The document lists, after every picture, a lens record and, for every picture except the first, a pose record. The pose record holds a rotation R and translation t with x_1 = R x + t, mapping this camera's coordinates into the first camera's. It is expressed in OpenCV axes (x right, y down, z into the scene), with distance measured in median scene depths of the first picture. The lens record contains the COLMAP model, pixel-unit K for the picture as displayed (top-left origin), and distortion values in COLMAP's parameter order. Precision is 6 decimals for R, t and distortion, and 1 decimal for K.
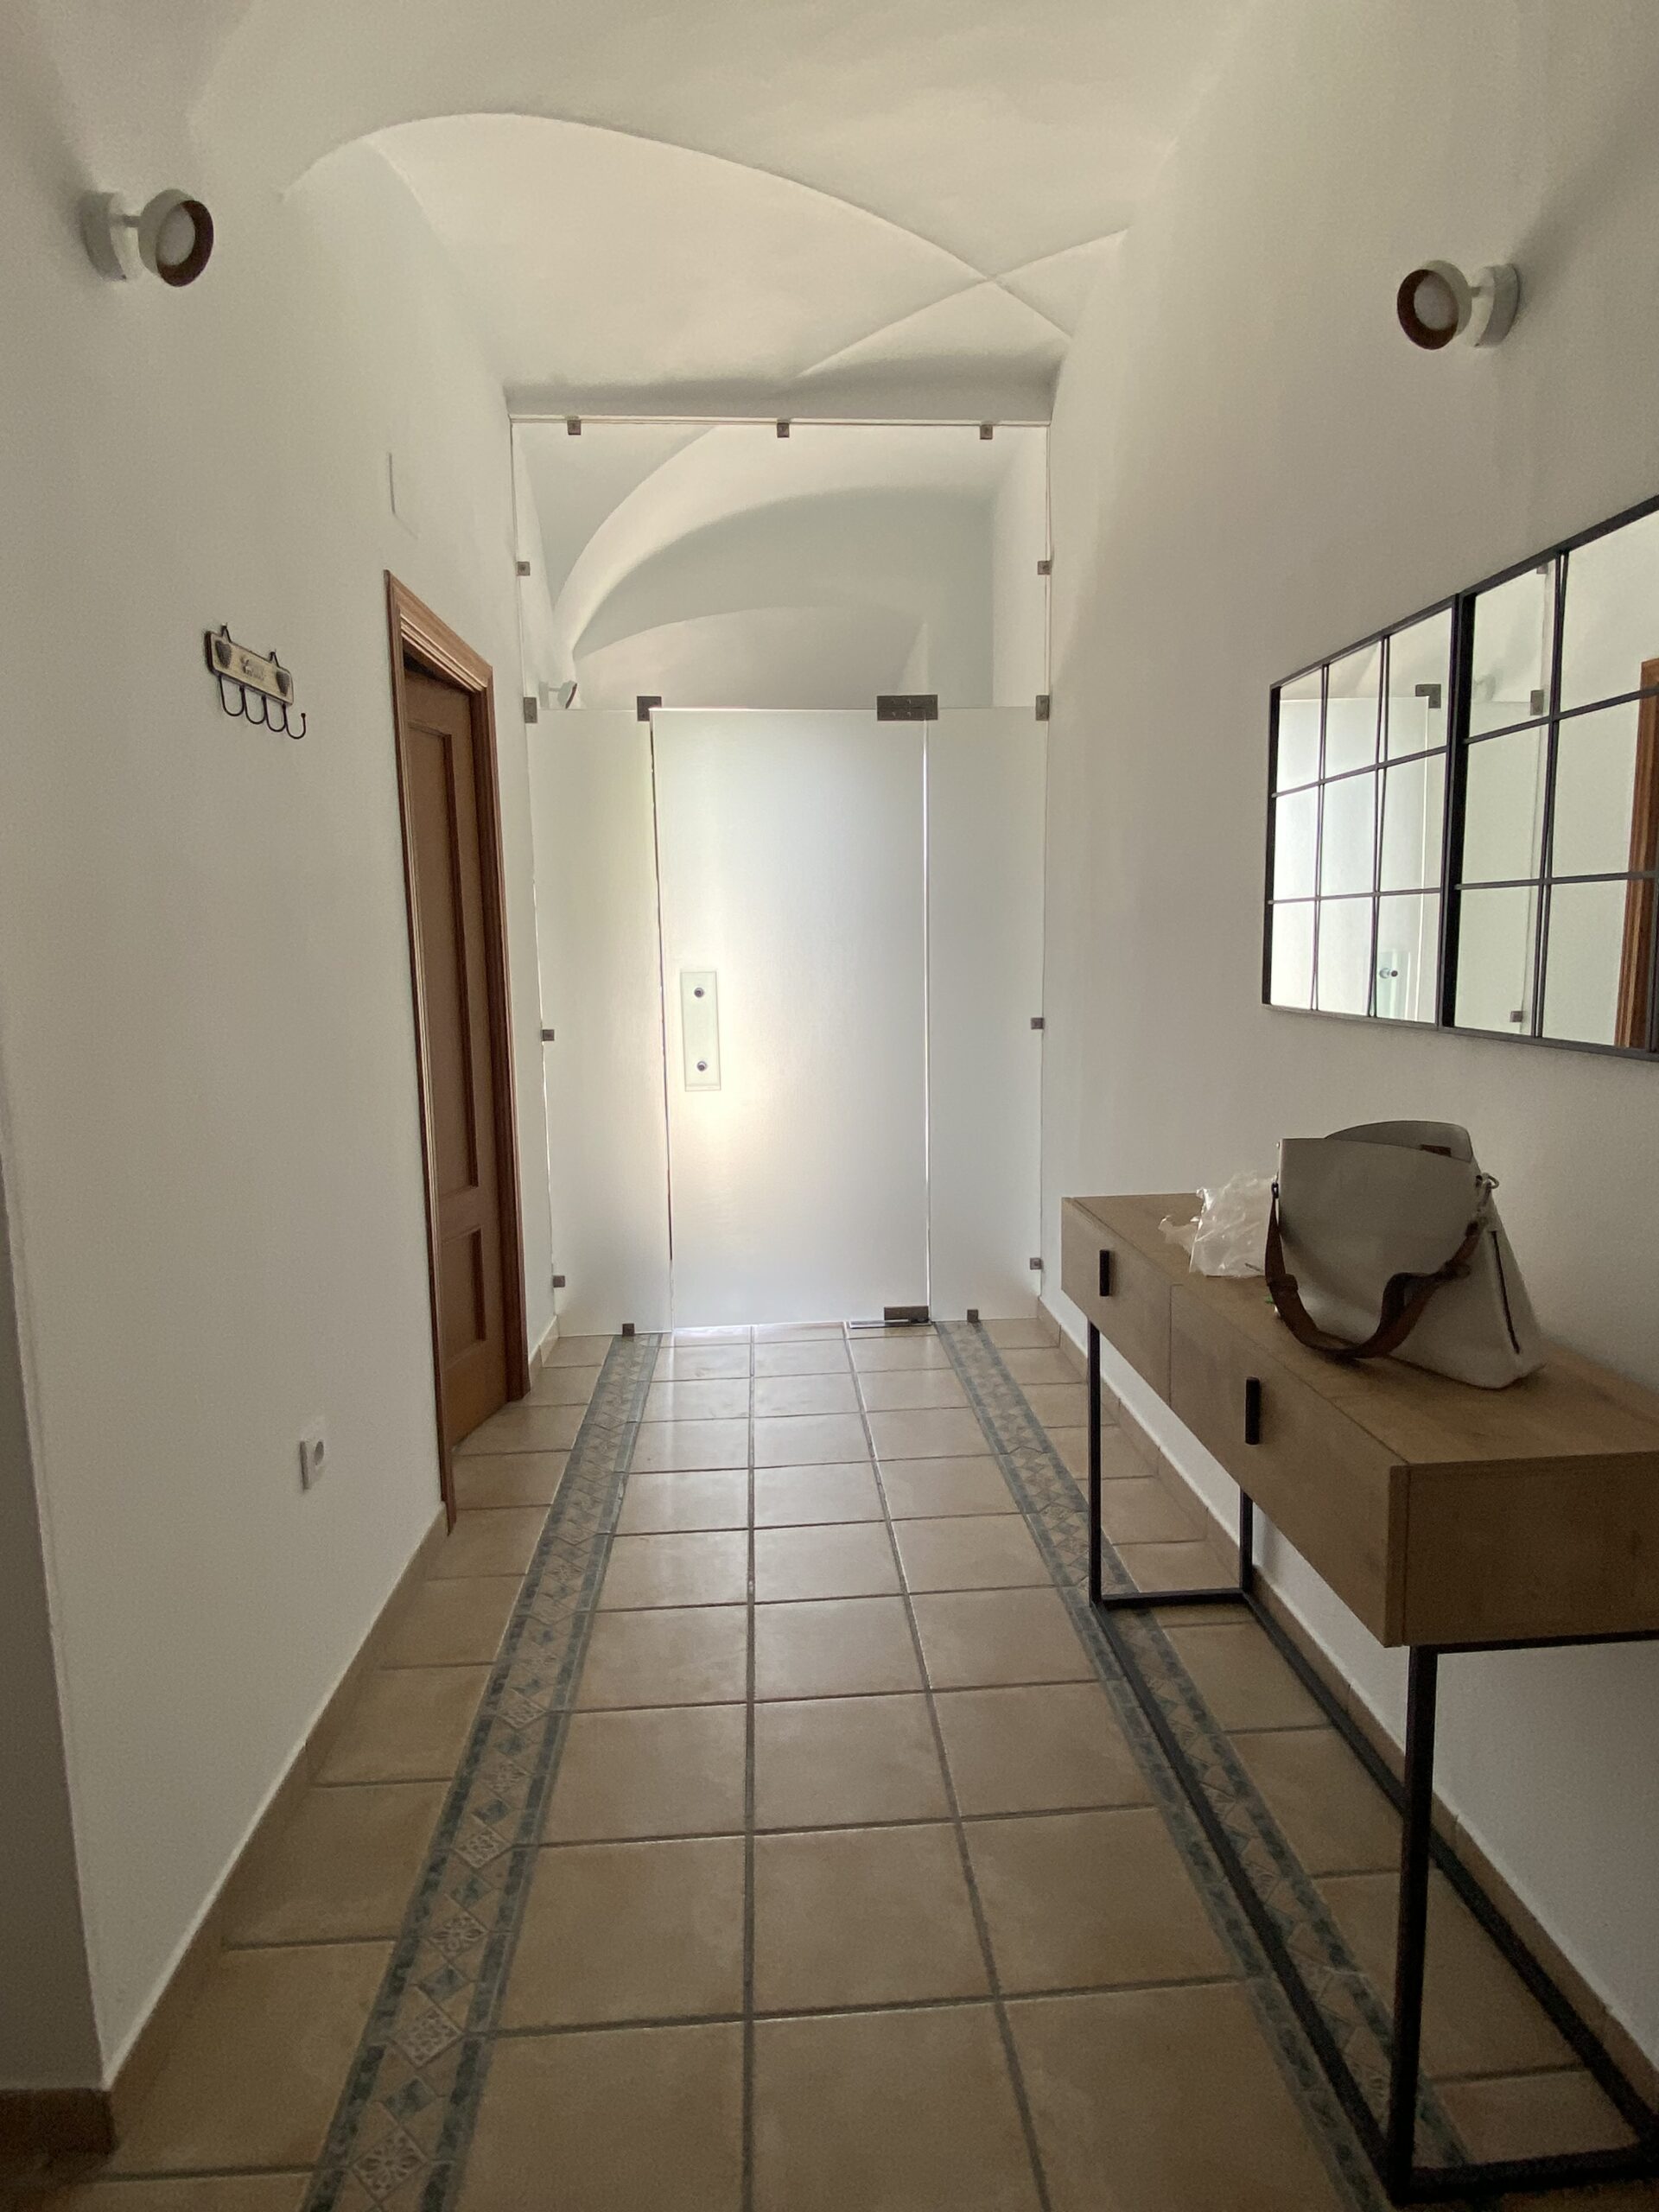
lens RADIAL K [[1199.3, 0, 827.7], [0, 1199.3, 1091.4], [0, 0, 1]] dist [0.043188, -0.038876]
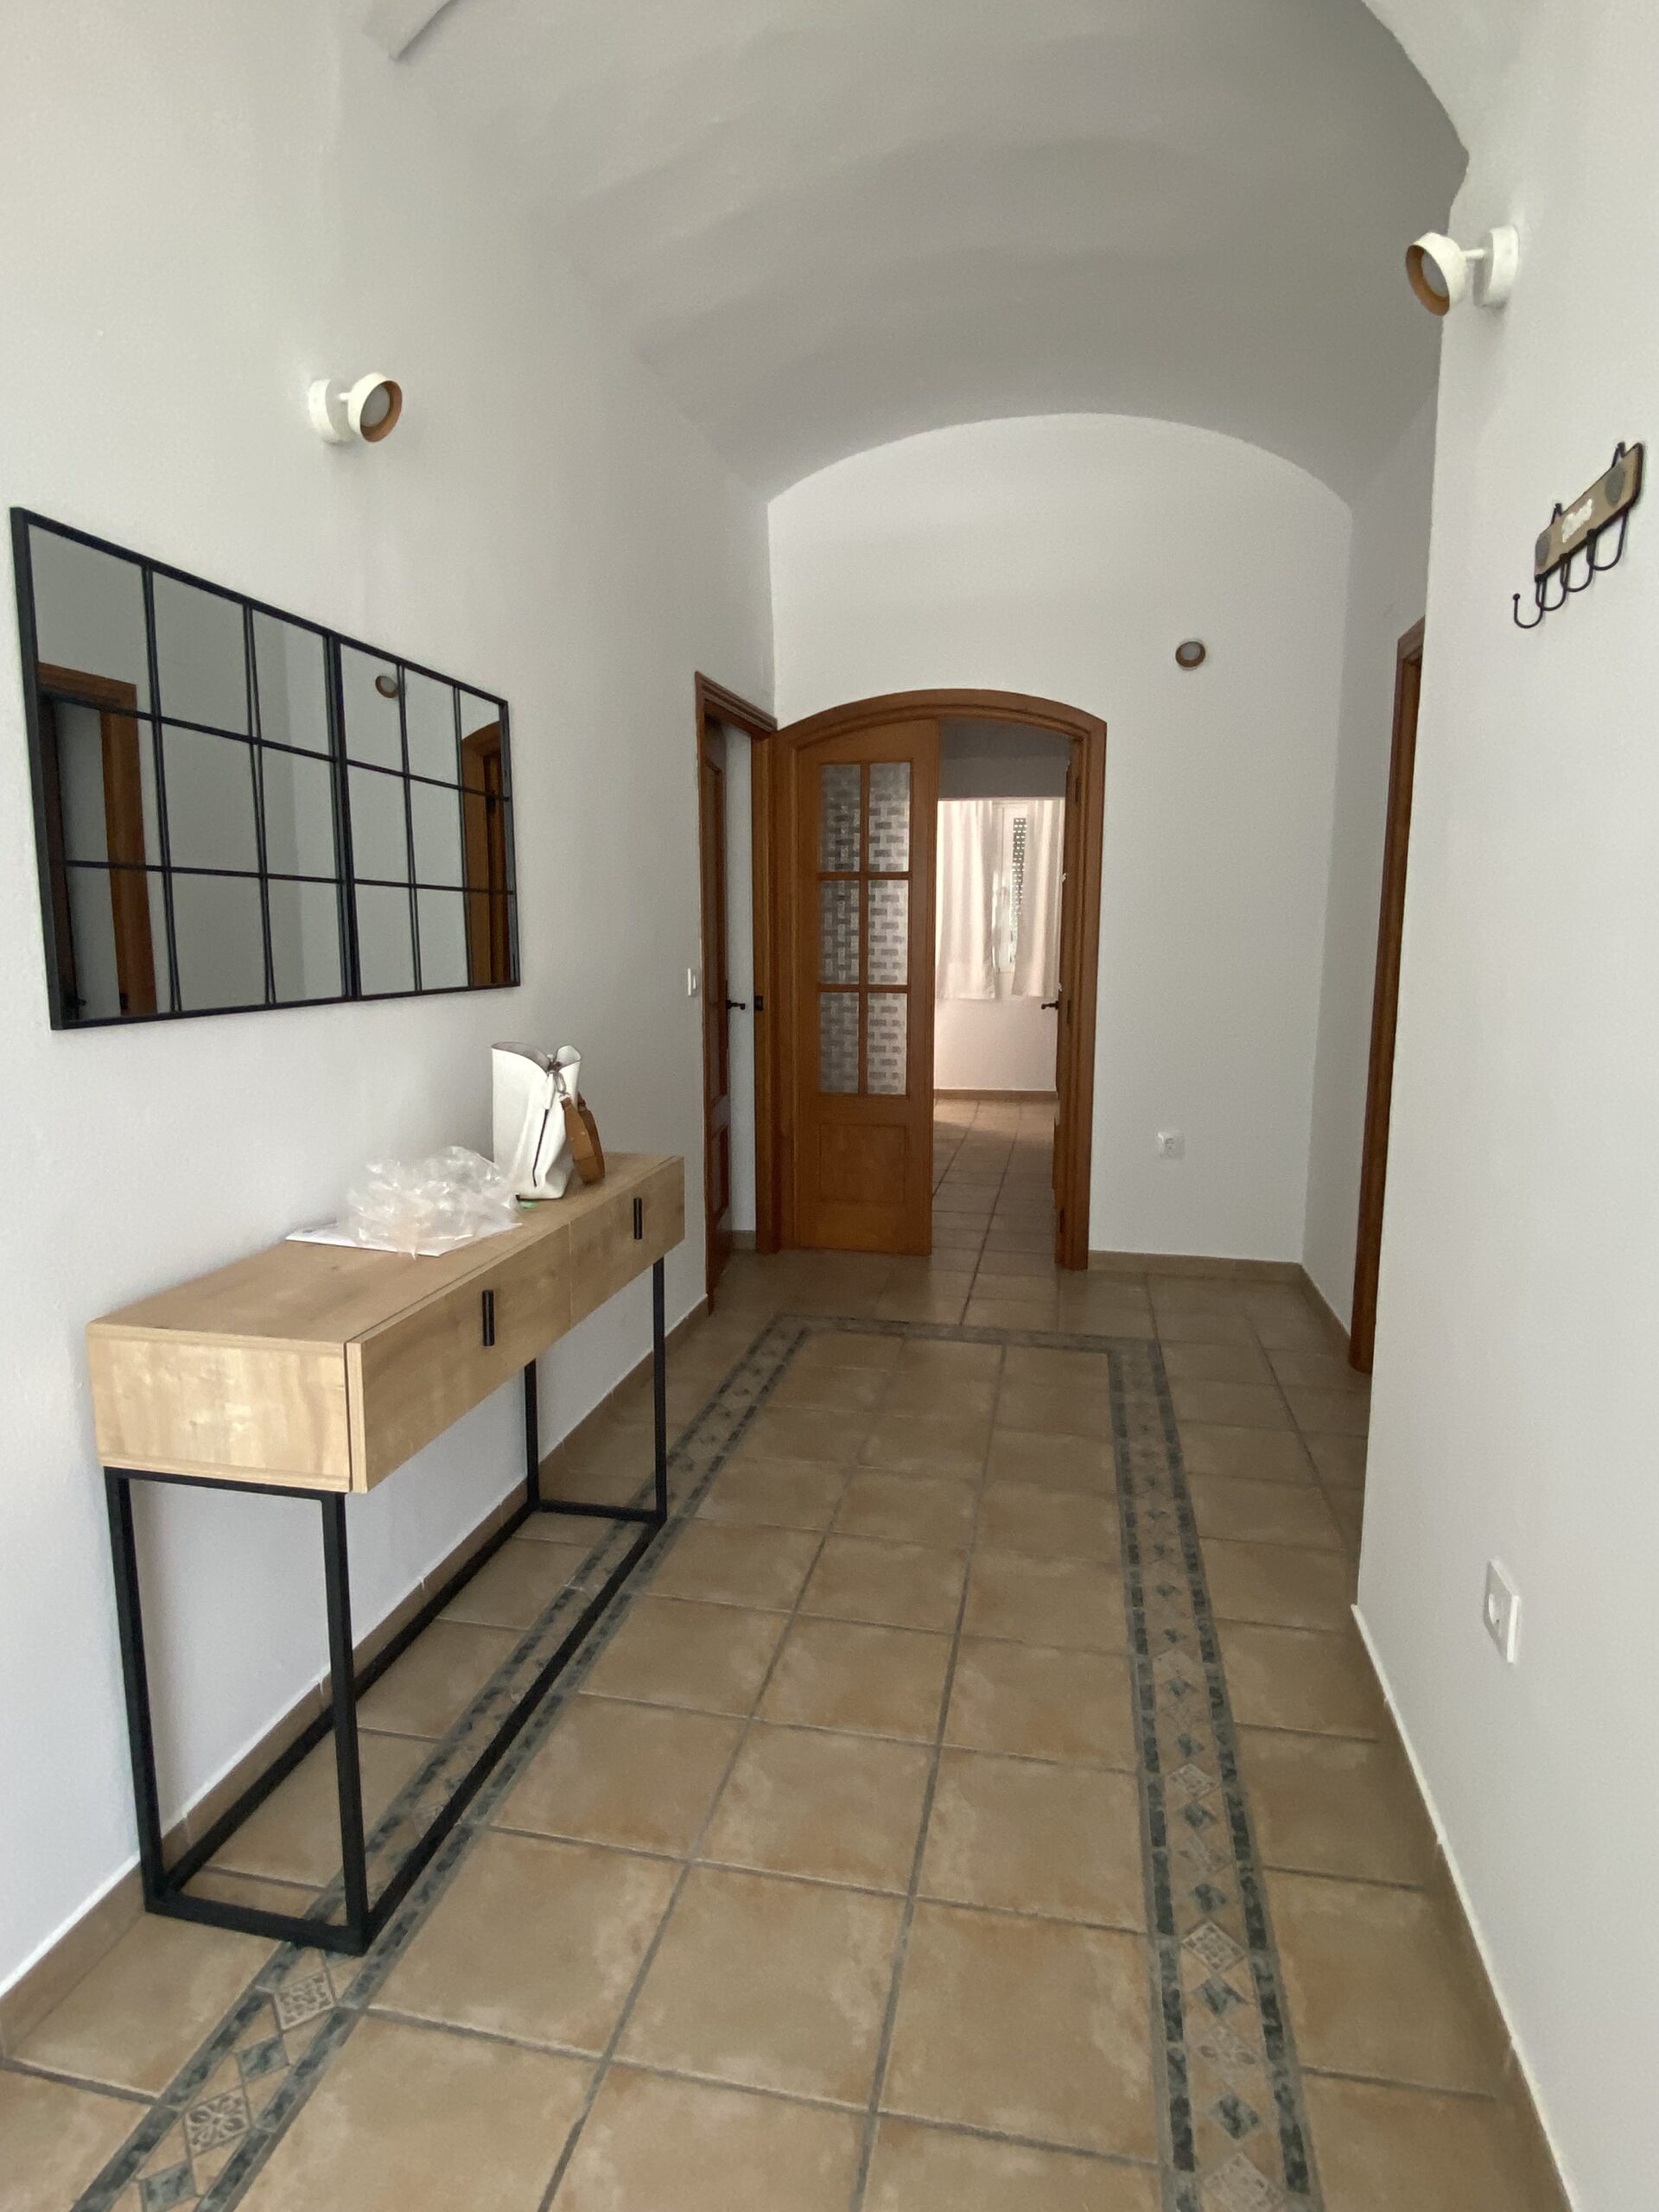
lens RADIAL K [[1199.3, 0, 827.7], [0, 1199.3, 1091.4], [0, 0, 1]] dist [0.043188, -0.038876]
pose [[-0.964297, -0.024907, 0.263650, -0.250285], [0.044055, 0.966608, 0.252446, -0.238753], [-0.261134, 0.255048, -0.930999, 1.972122]]
